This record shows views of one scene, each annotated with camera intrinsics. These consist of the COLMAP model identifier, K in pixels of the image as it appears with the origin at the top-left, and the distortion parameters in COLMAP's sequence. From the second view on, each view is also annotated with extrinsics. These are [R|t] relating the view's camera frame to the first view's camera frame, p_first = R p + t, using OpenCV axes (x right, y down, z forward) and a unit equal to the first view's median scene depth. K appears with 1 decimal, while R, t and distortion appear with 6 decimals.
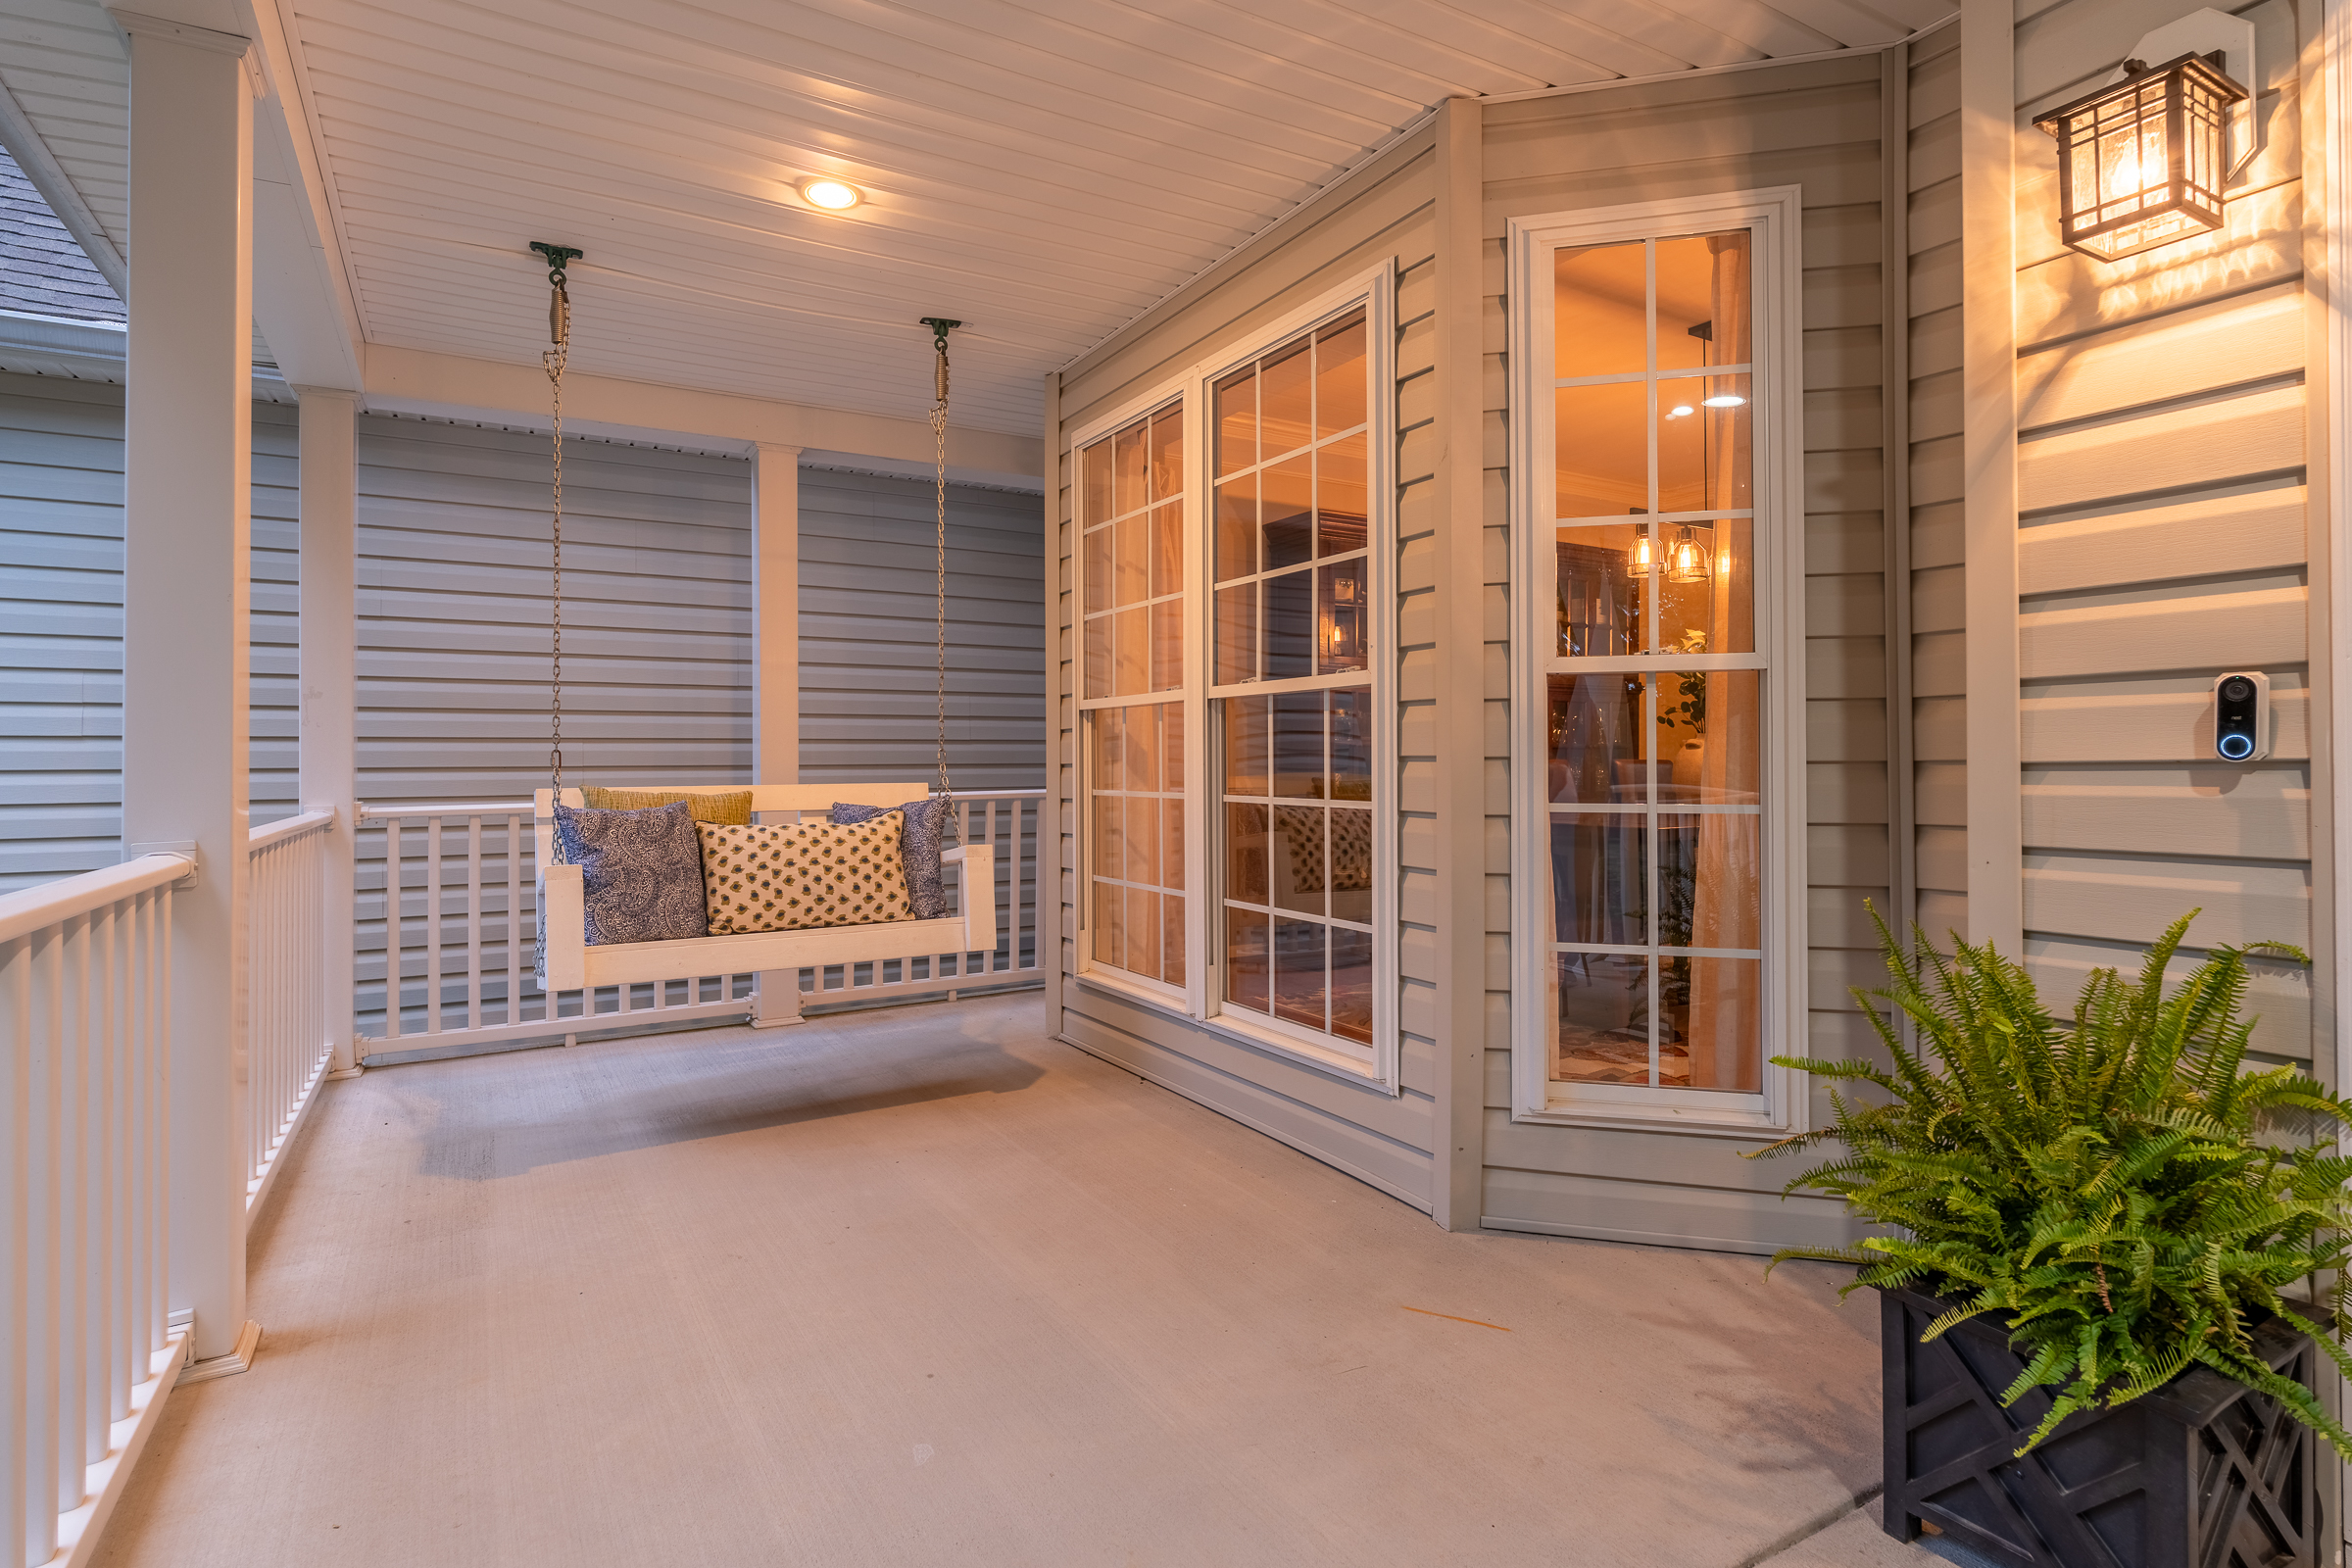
lens RADIAL K [[1185.3, 0, 1175.4], [0, 1185.3, 750.8], [0, 0, 1]] dist [0.000266, -0.000839]
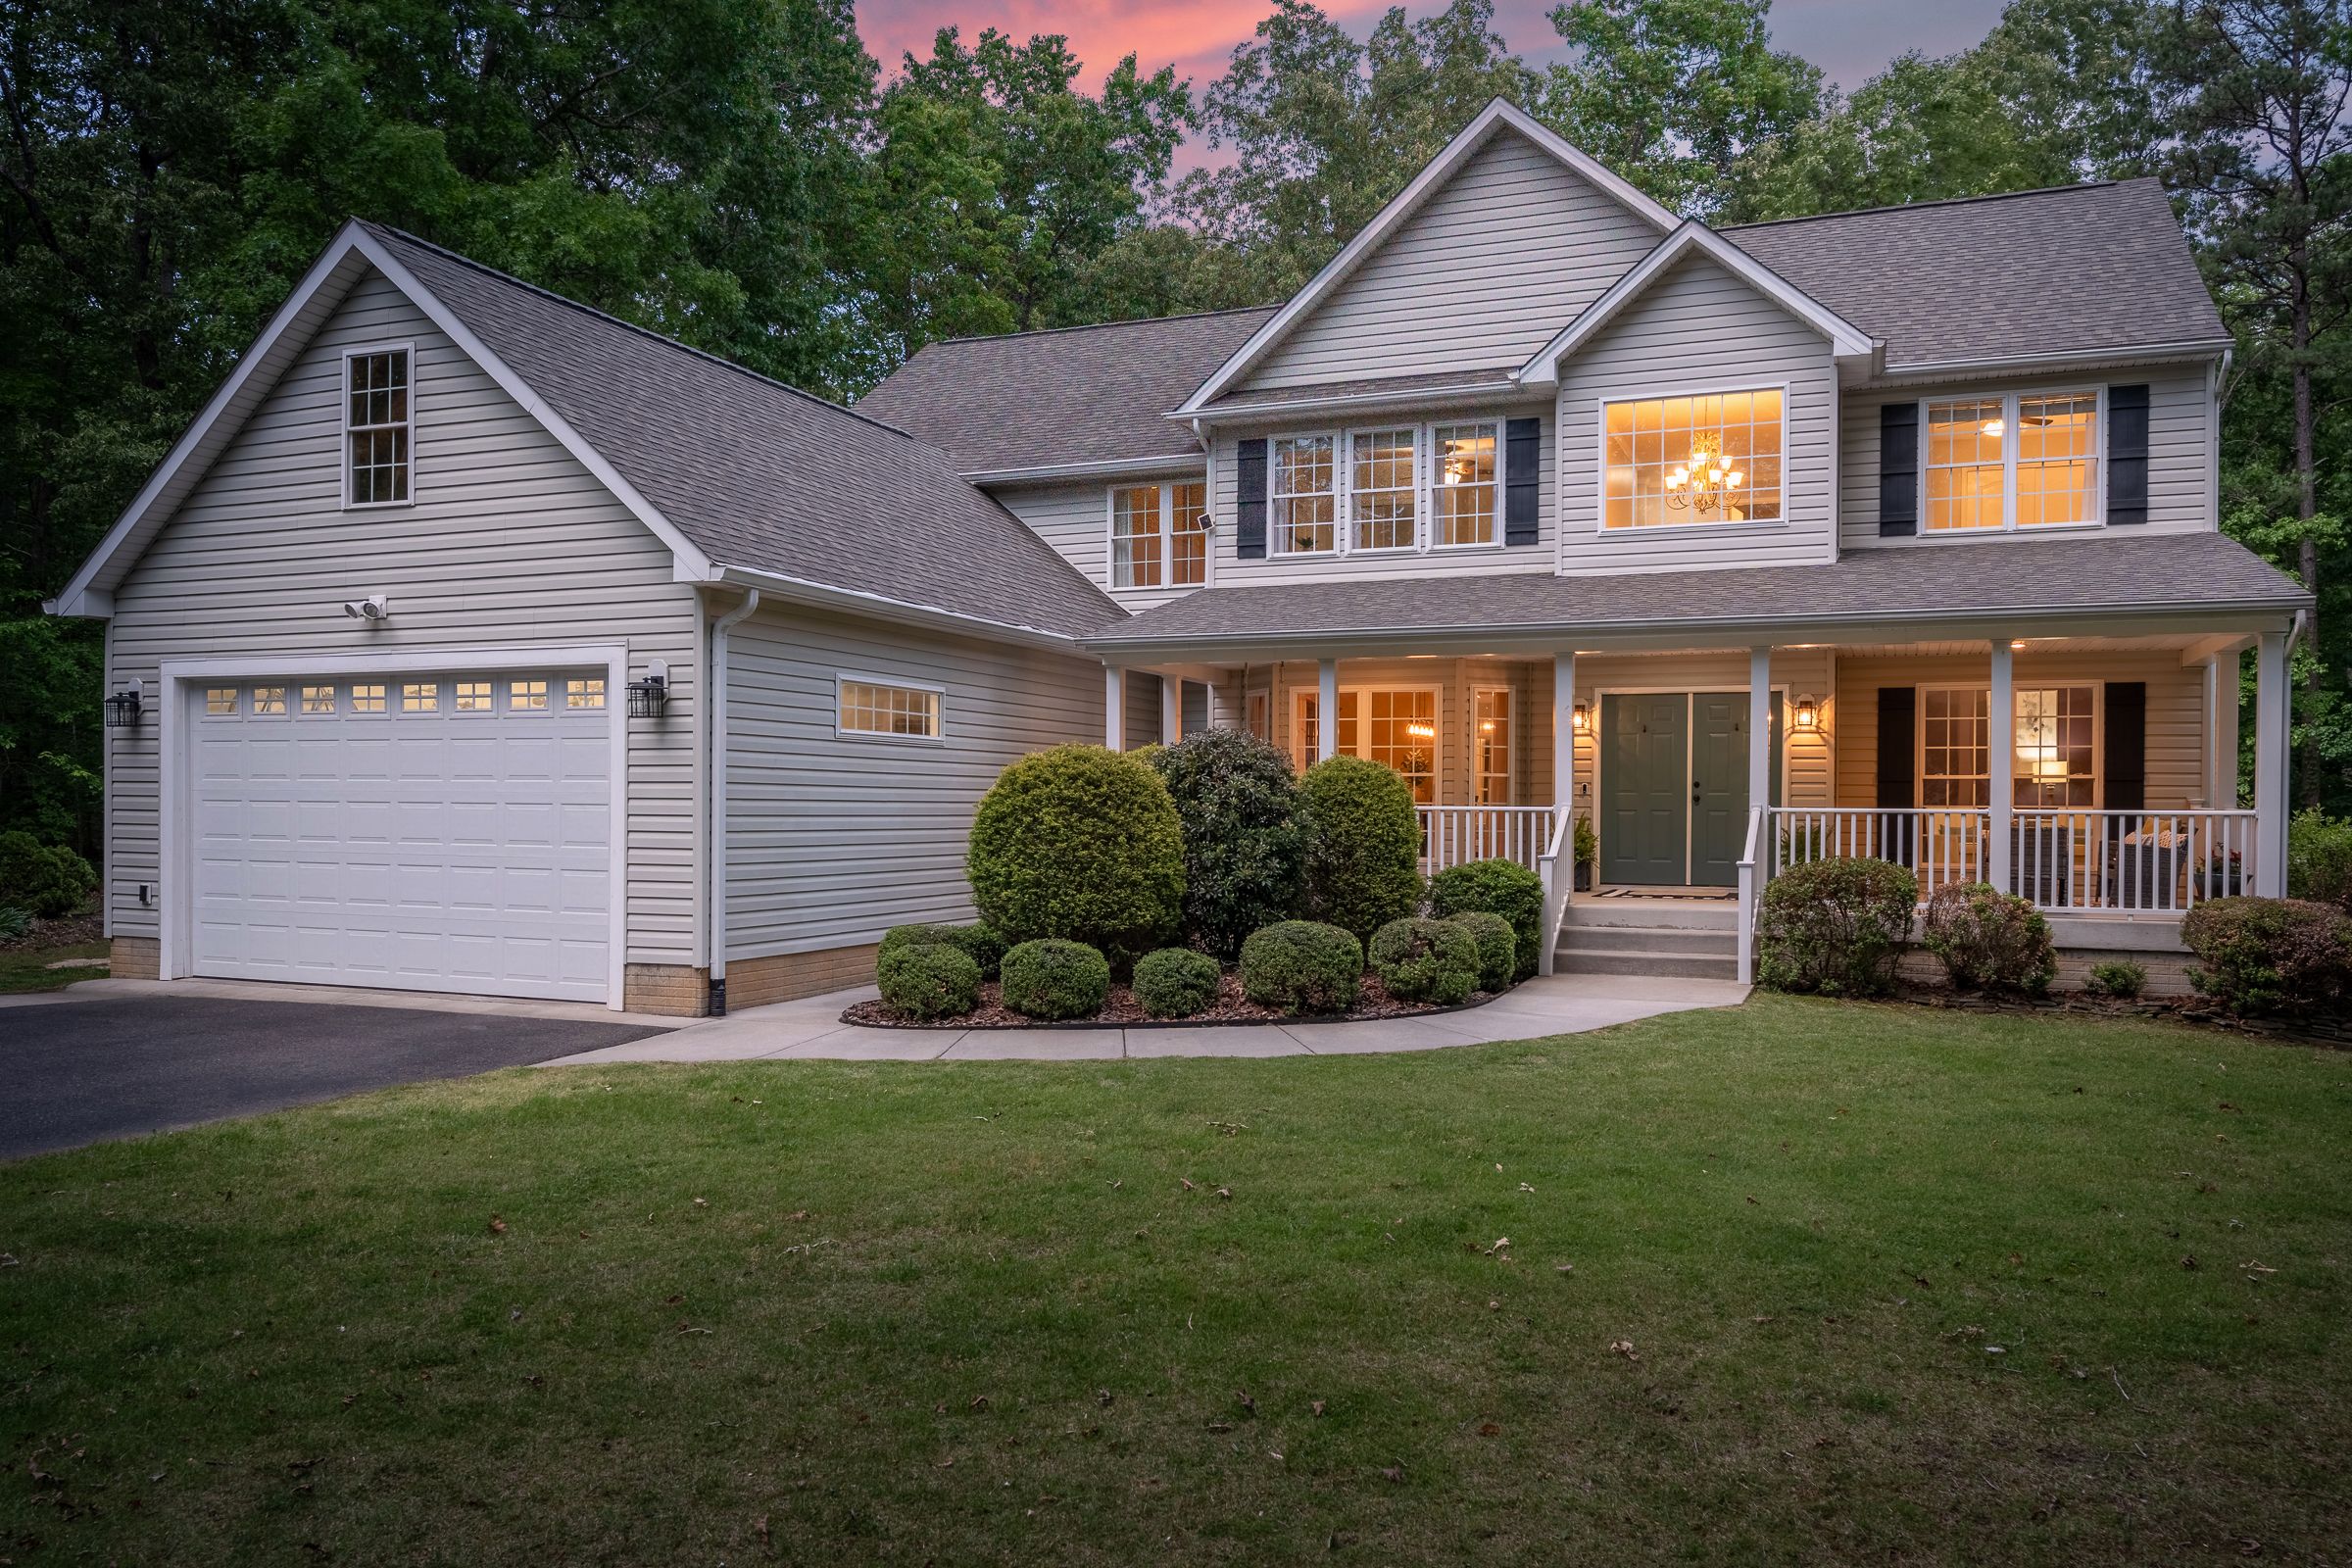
lens RADIAL K [[1719.3, 0, 1142.7], [0, 1719.3, 830.8], [0, 0, 1]] dist [0.003554, -0.000276]
pose [[0.804391, 0.002564, 0.594094, -5.295606], [-0.016877, 0.999686, 0.018536, 0.055781], [-0.593860, -0.024937, 0.804182, -4.144066]]
